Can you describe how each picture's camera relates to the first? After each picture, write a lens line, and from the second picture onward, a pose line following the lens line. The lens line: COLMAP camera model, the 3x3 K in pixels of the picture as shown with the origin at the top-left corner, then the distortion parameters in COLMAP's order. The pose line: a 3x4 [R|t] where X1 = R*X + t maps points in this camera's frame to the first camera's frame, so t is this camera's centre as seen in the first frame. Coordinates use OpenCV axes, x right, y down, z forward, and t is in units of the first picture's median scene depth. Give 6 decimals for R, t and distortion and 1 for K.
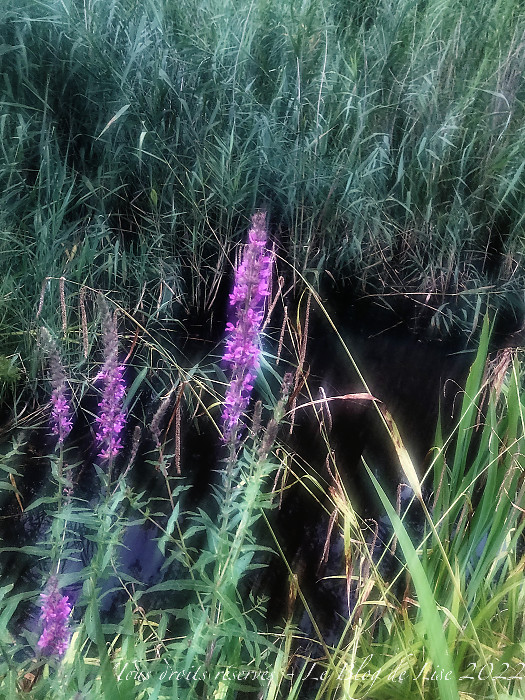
lens RADIAL K [[574.4, 0, 269.8], [0, 574.4, 348.3], [0, 0, 1]] dist [-0.005433, 0.016866]
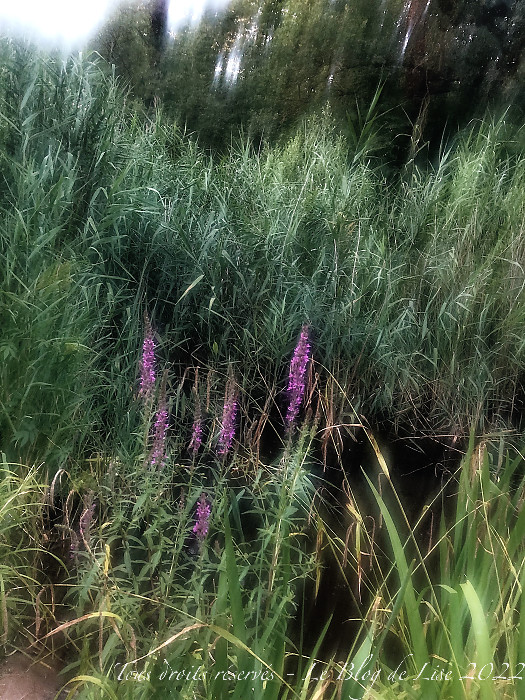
lens RADIAL K [[574.4, 0, 260.9], [0, 574.4, 351.8], [0, 0, 1]] dist [-0.005433, 0.016866]
pose [[0.996164, 0.011499, -0.086744, 0.000602], [-0.034021, 0.964229, -0.262876, 0.045217], [0.080618, 0.264819, 0.960922, -0.114947]]
